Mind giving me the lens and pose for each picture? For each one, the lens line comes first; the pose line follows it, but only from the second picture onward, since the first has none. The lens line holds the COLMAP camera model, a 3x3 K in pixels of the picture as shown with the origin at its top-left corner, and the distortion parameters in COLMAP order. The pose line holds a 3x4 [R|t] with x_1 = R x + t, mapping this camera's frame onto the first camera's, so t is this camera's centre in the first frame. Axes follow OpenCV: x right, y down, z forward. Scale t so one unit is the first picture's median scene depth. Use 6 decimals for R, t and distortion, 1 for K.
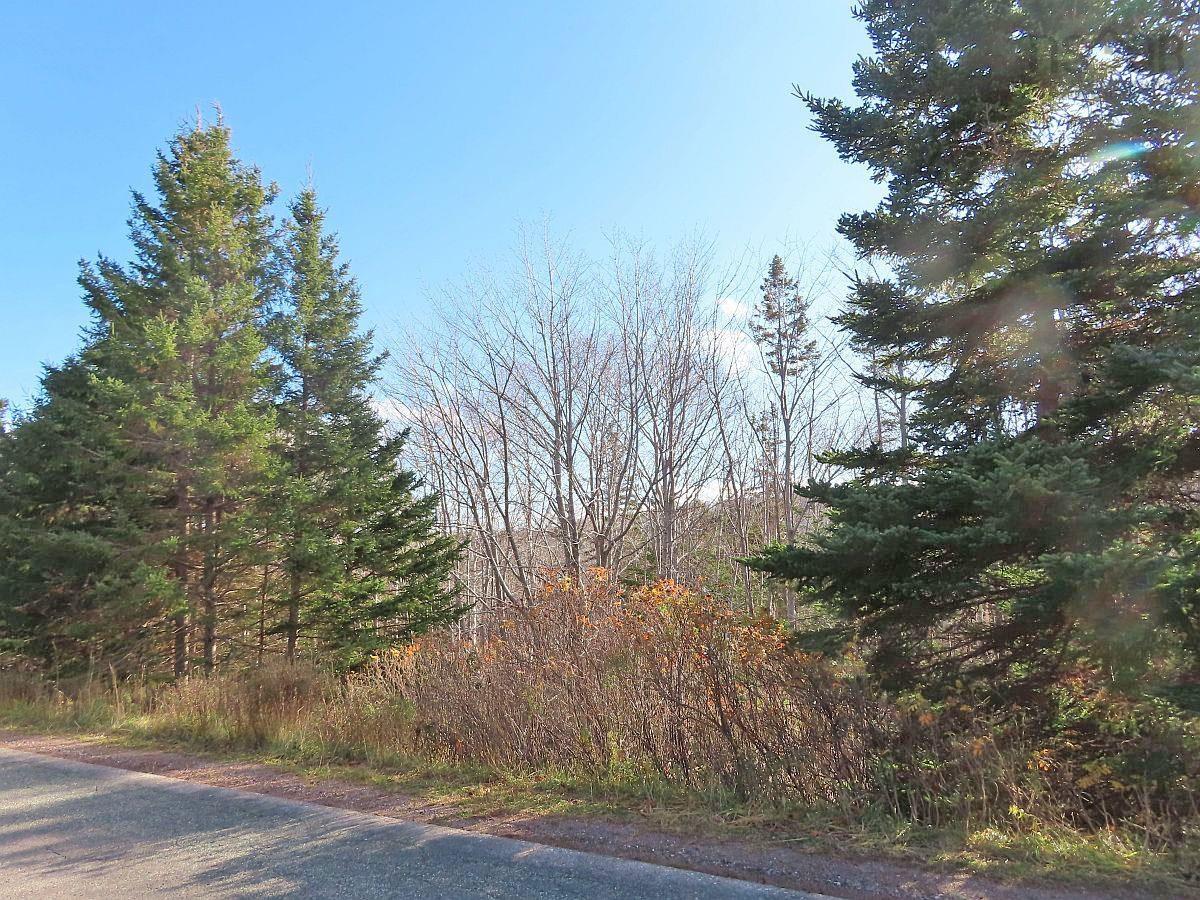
lens RADIAL K [[842.6, 0, 600.0], [0, 842.6, 450.0], [0, 0, 1]] dist [0.001133, -0.004011]
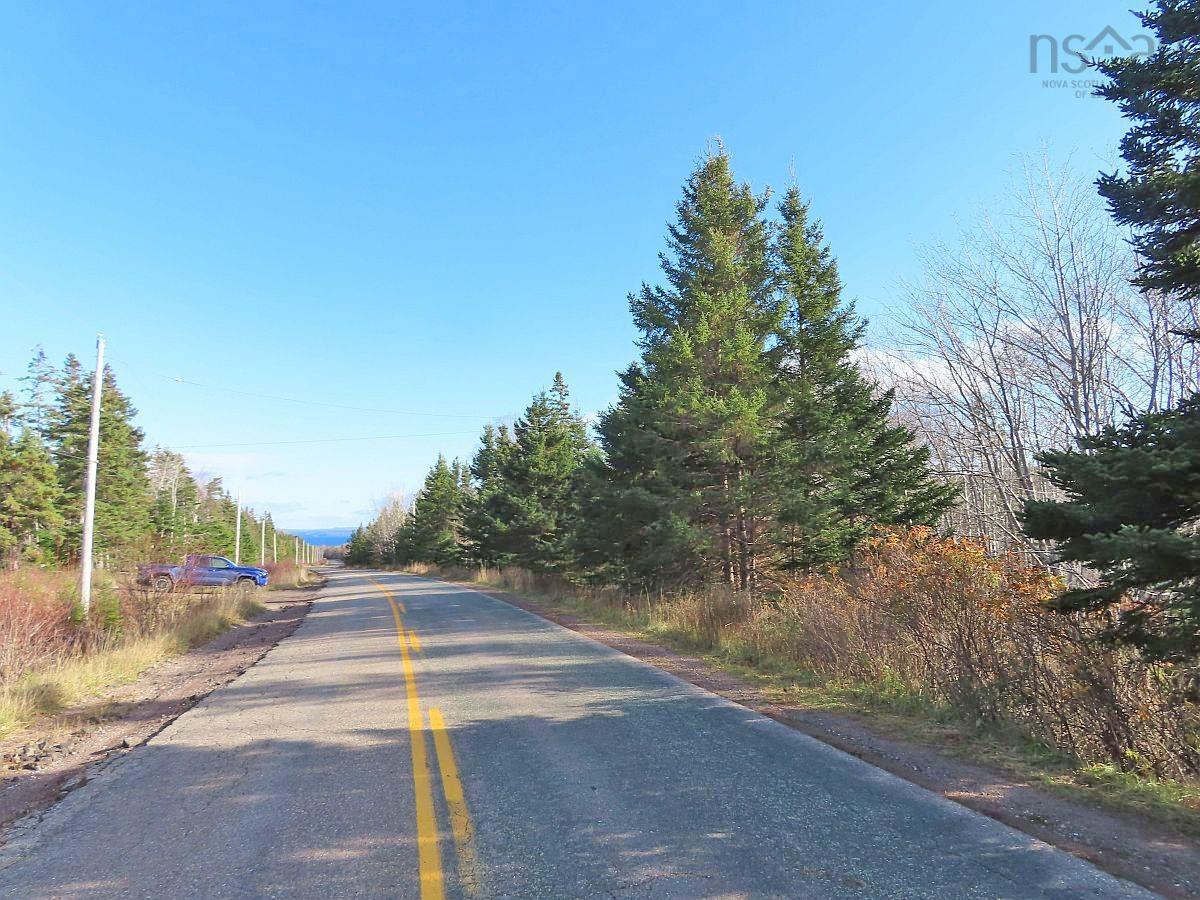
lens RADIAL K [[842.6, 0, 600.0], [0, 842.6, 450.0], [0, 0, 1]] dist [0.001133, -0.004011]
pose [[0.750656, -0.053207, -0.658547, 0.204442], [0.101789, 0.994165, 0.035704, -0.023187], [0.652805, -0.093834, 0.751692, -0.072249]]
